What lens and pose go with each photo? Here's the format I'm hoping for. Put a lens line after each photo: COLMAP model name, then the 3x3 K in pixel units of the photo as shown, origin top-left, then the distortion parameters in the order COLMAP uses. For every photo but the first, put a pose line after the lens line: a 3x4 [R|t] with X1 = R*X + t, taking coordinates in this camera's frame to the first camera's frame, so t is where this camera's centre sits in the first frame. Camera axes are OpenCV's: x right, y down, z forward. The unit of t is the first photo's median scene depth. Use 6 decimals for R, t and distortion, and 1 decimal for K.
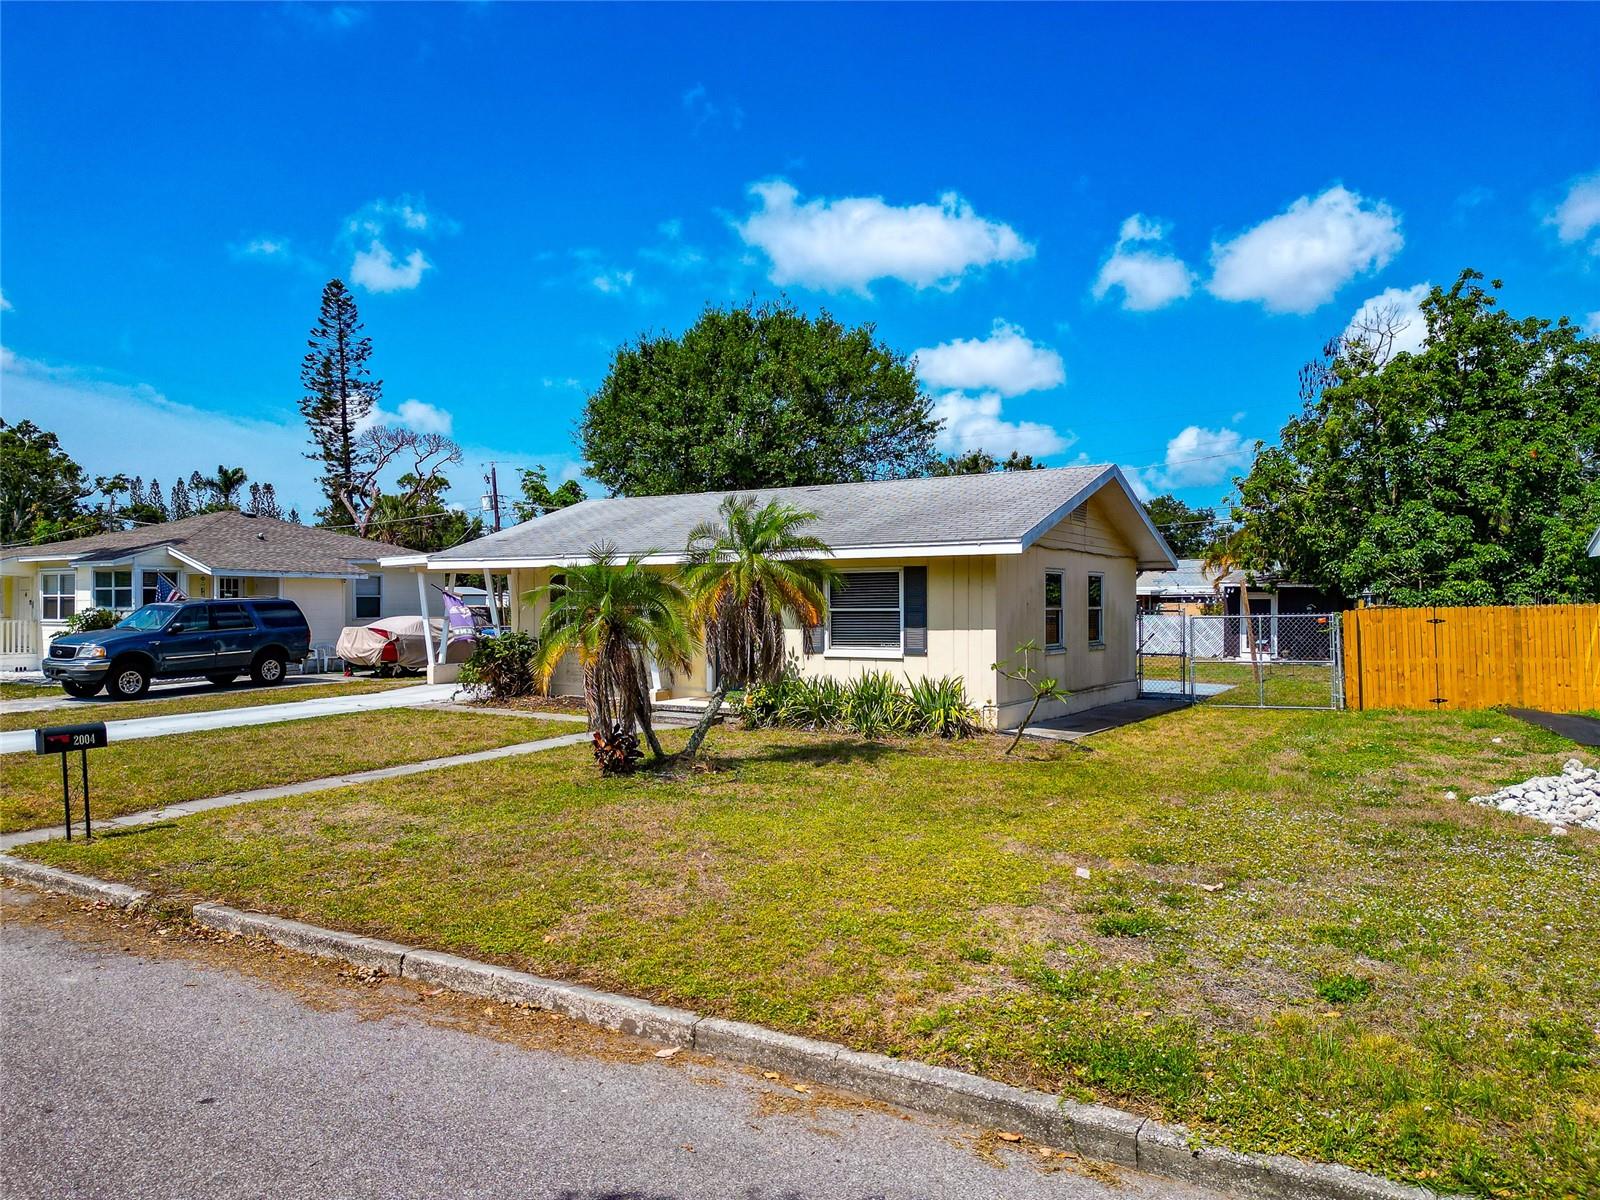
lens RADIAL K [[1133.8, 0, 792.5], [0, 1133.8, 607.2], [0, 0, 1]] dist [0.054773, -0.047154]
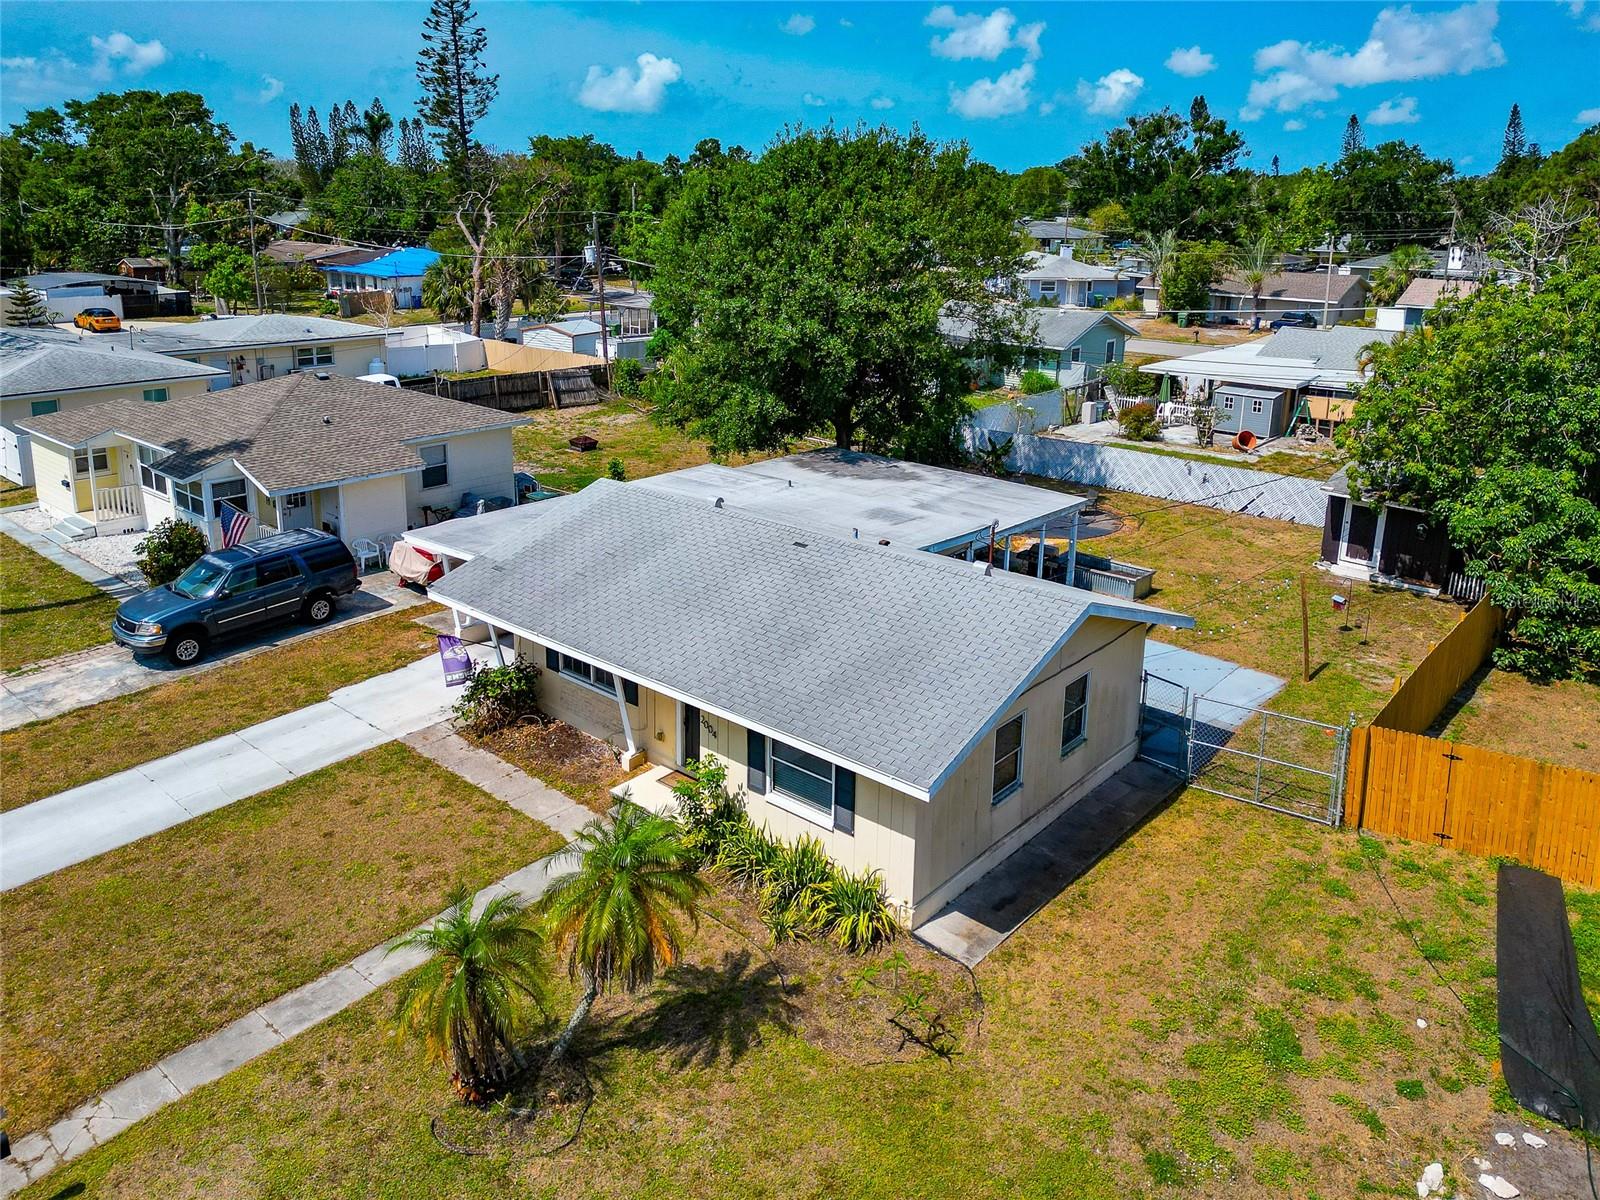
lens RADIAL K [[1178.7, 0, 793.0], [0, 1178.7, 482.9], [0, 0, 1]] dist [0.041705, -0.023861]
pose [[0.987712, 0.053077, -0.146997, 0.135327], [-0.015932, 0.969860, 0.243143, -0.343187], [0.155471, -0.237813, 0.958788, 0.043819]]
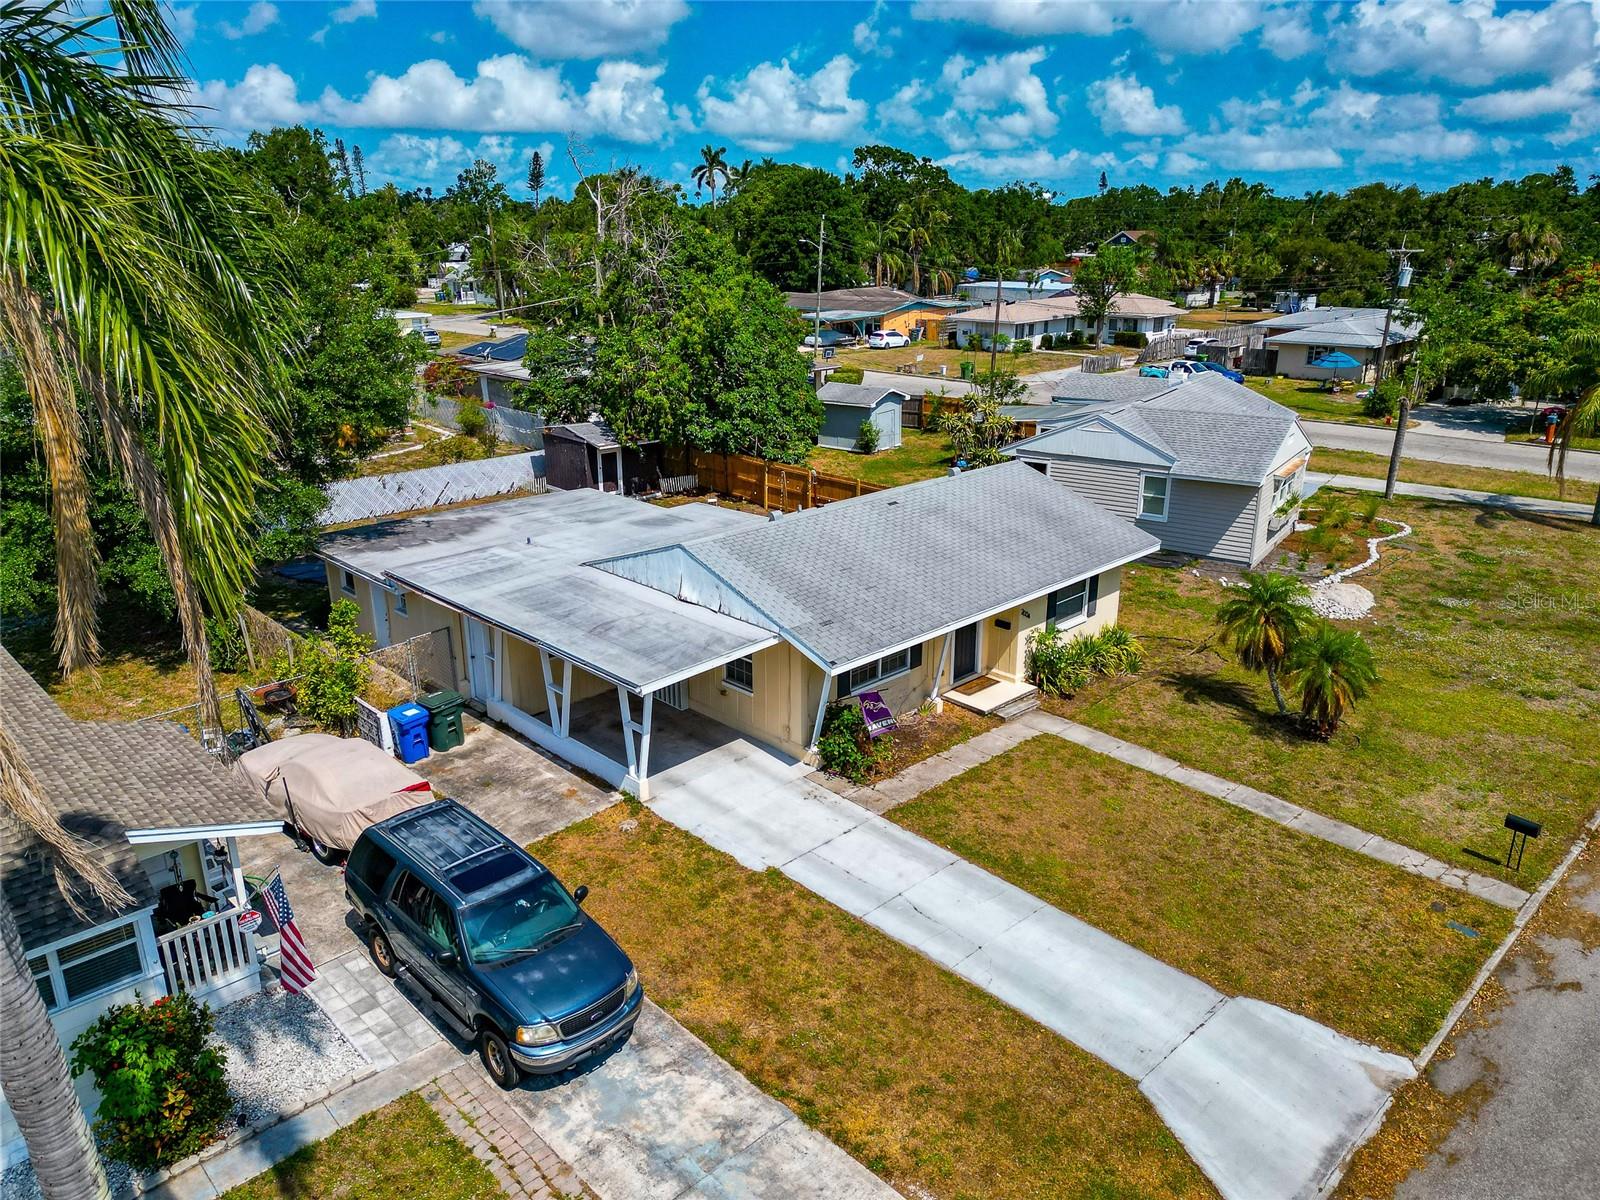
lens RADIAL K [[1133.8, 0, 795.3], [0, 1133.8, 594.3], [0, 0, 1]] dist [0.054773, -0.047154]
pose [[0.240678, -0.304947, 0.921456, -1.025229], [0.006390, 0.949840, 0.312672, -0.344813], [-0.970584, -0.069365, 0.230554, 0.698794]]
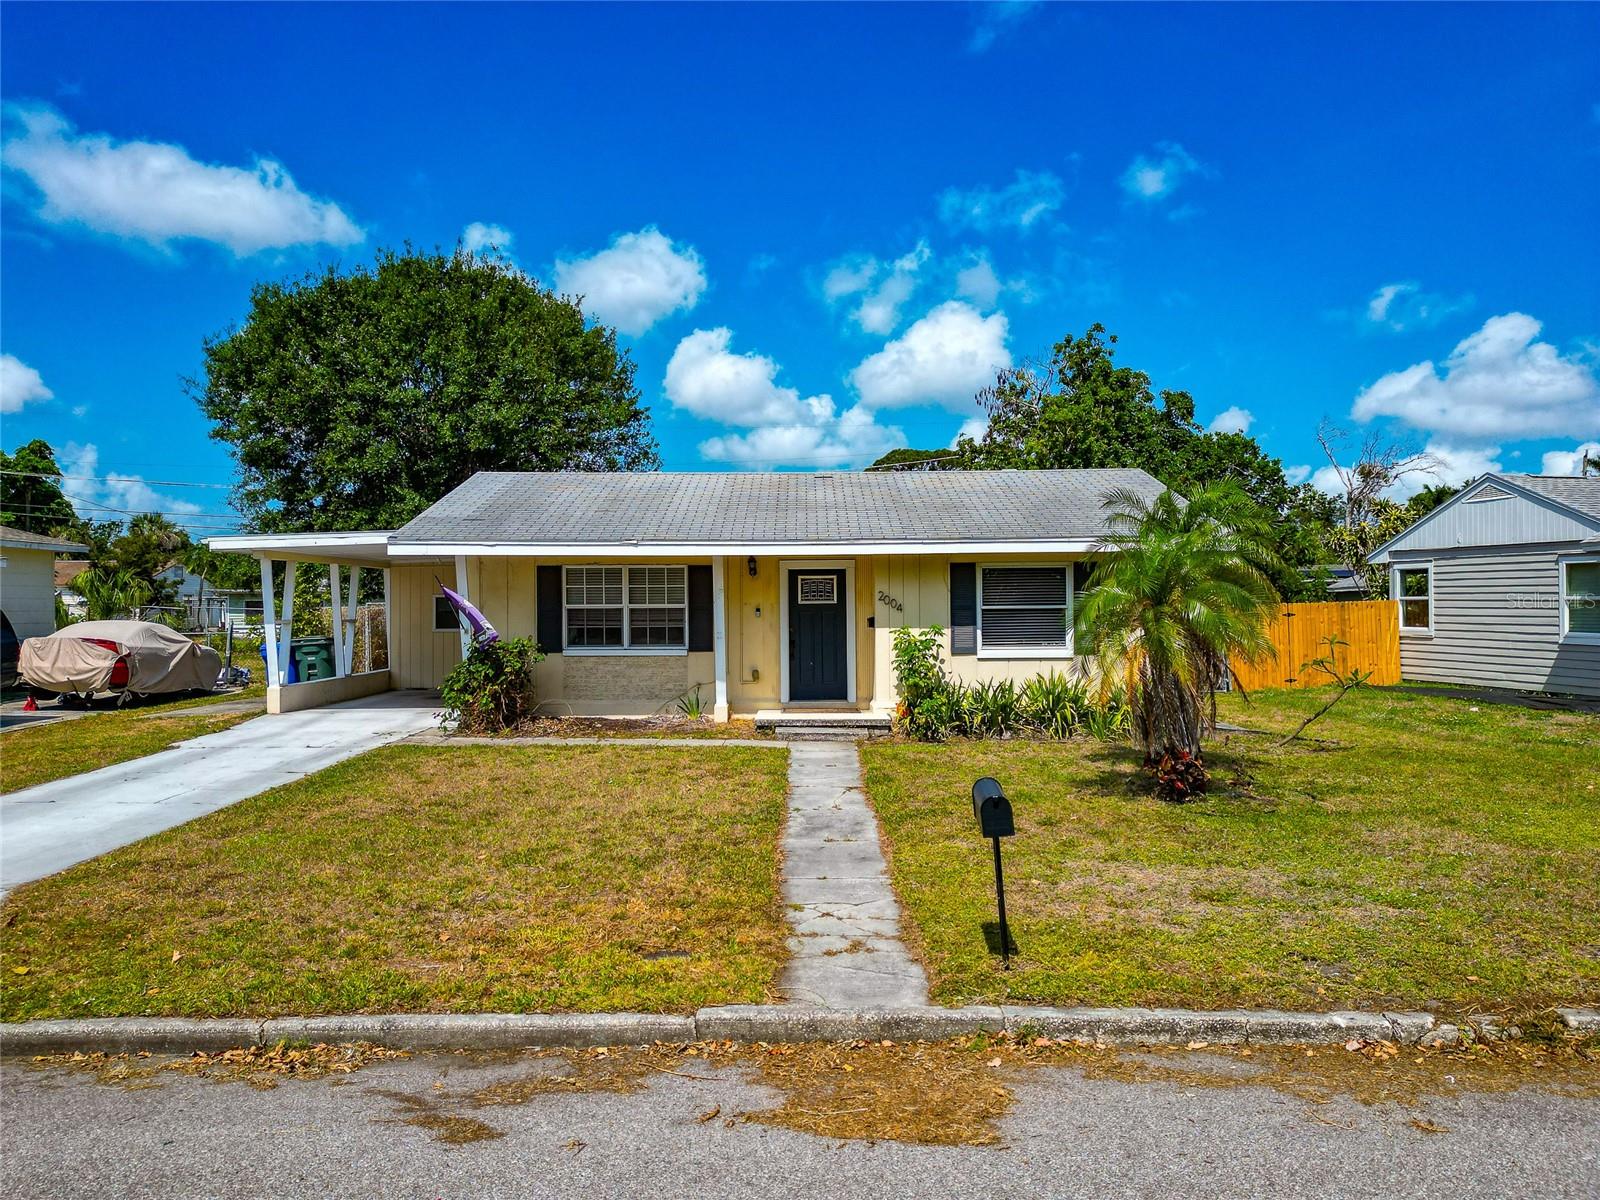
lens RADIAL K [[1133.8, 0, 796.2], [0, 1133.8, 596.9], [0, 0, 1]] dist [0.054773, -0.047154]
pose [[0.848573, 0.000674, 0.529077, -0.417284], [0.004065, 0.999961, -0.007793, 0.000373], [-0.529062, 0.008764, 0.848538, 0.204144]]
